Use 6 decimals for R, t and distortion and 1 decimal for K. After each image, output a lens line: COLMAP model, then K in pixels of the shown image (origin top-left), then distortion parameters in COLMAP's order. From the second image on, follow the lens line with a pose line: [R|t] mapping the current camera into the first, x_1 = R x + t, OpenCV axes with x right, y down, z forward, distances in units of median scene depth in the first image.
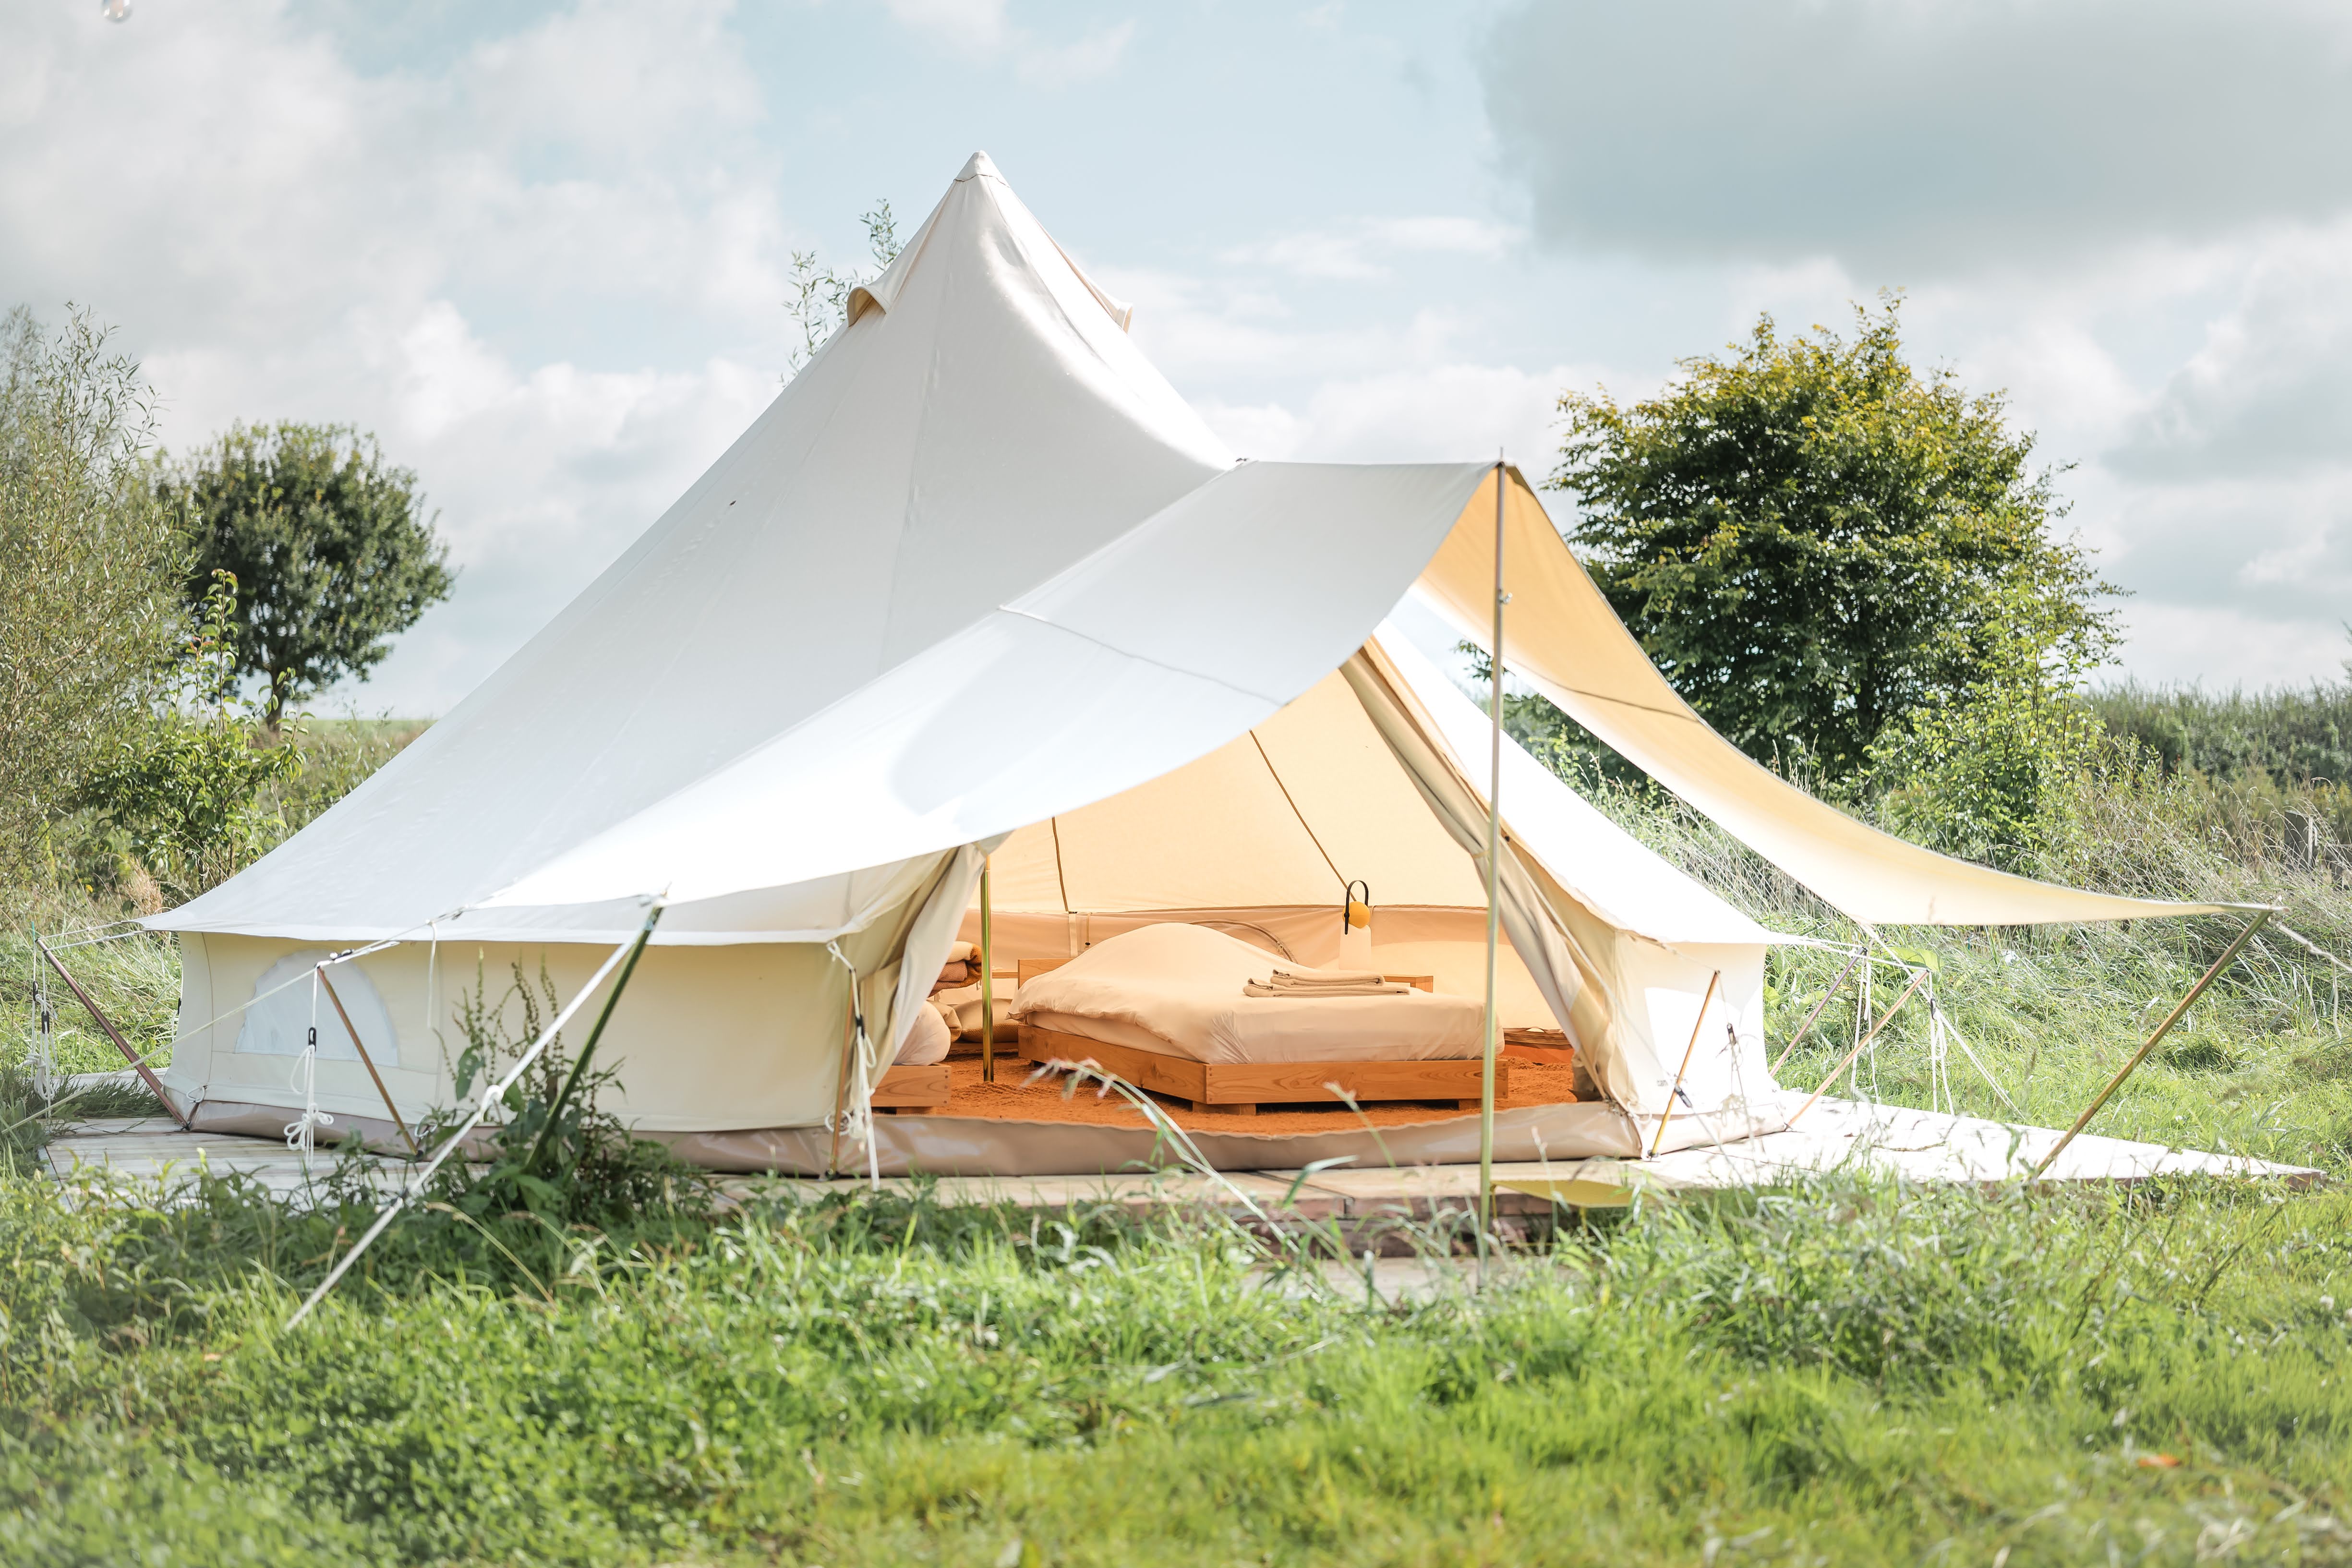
lens RADIAL K [[3259.9, 0, 1176.0], [0, 3259.9, 784.0], [0, 0, 1]] dist [0.125232, -0.013140]
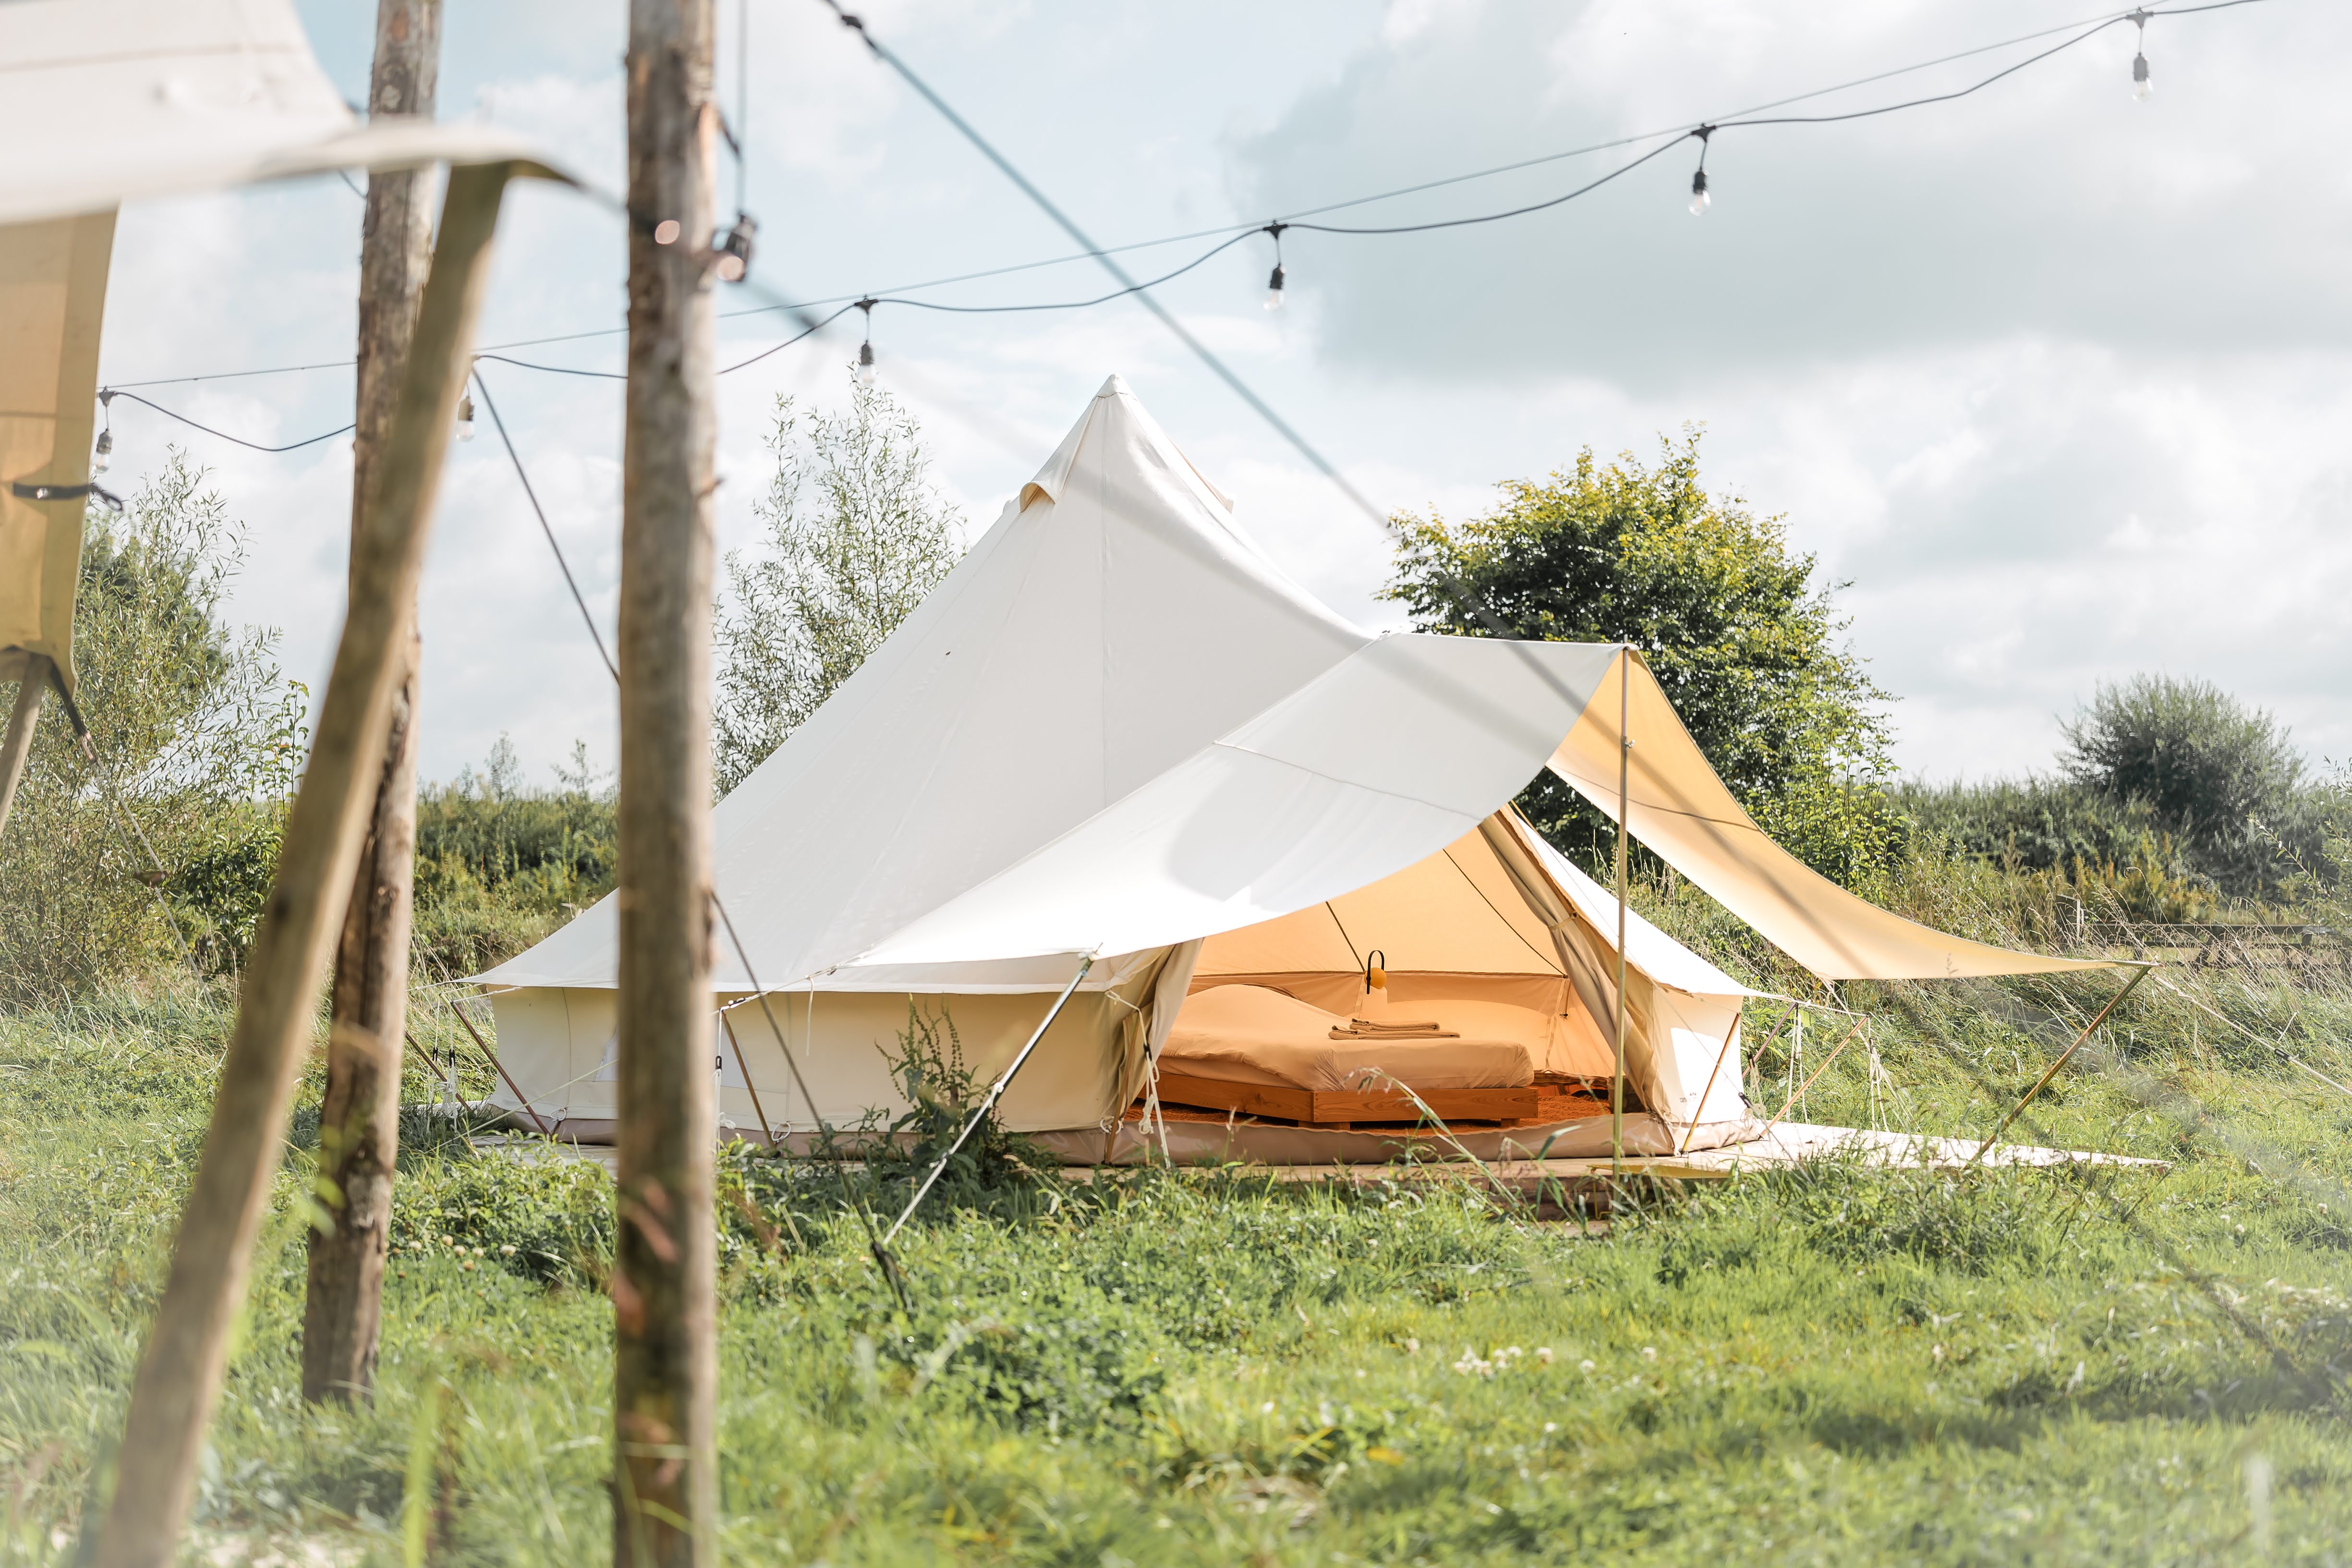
lens RADIAL K [[3260.1, 0, 1176.0], [0, 3260.1, 784.0], [0, 0, 1]] dist [0.125232, -0.013140]
pose [[0.996693, 0.003640, 0.081184, -0.046545], [-0.001594, 0.999680, -0.025251, -0.000741], [-0.081250, 0.025038, 0.996379, -0.086938]]
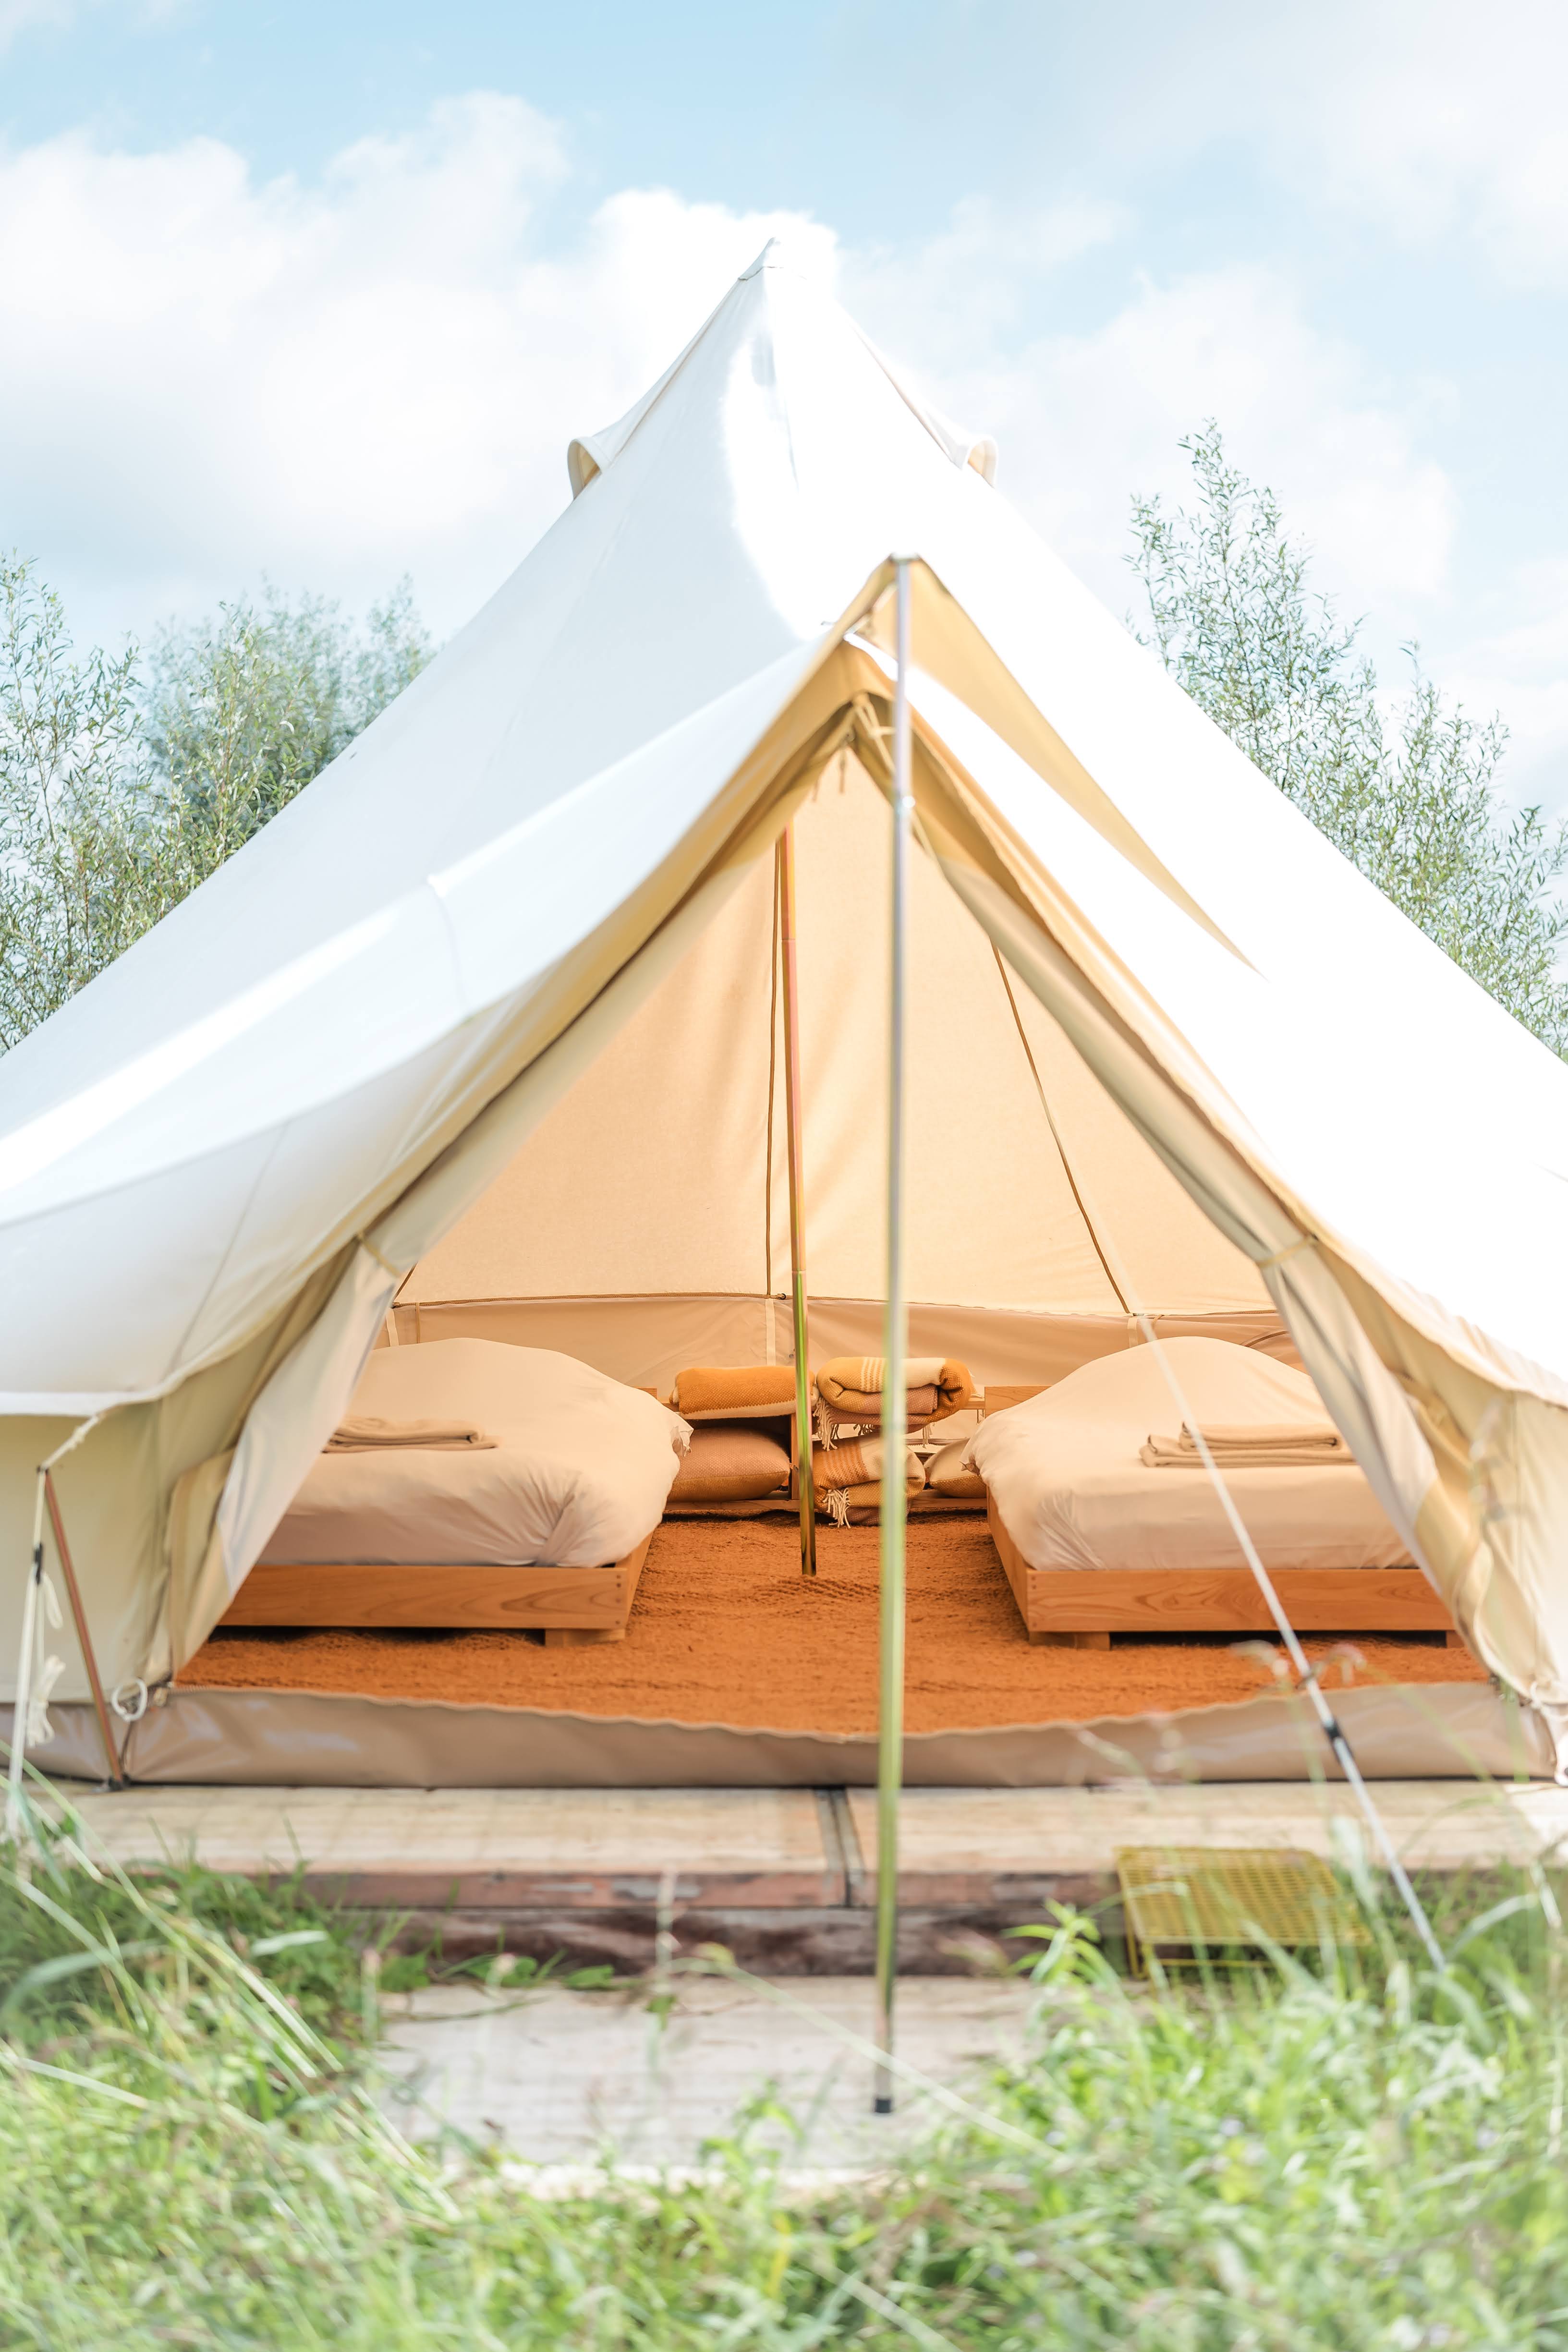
lens RADIAL K [[3403.2, 0, 784.0], [0, 3403.2, 1176.0], [0, 0, 1]] dist [0.124391, -0.007787]
pose [[0.944490, -0.016133, -0.328145, 0.059185], [0.021175, 0.999706, 0.011796, -0.000920], [0.327858, -0.018090, 0.944554, 0.104389]]
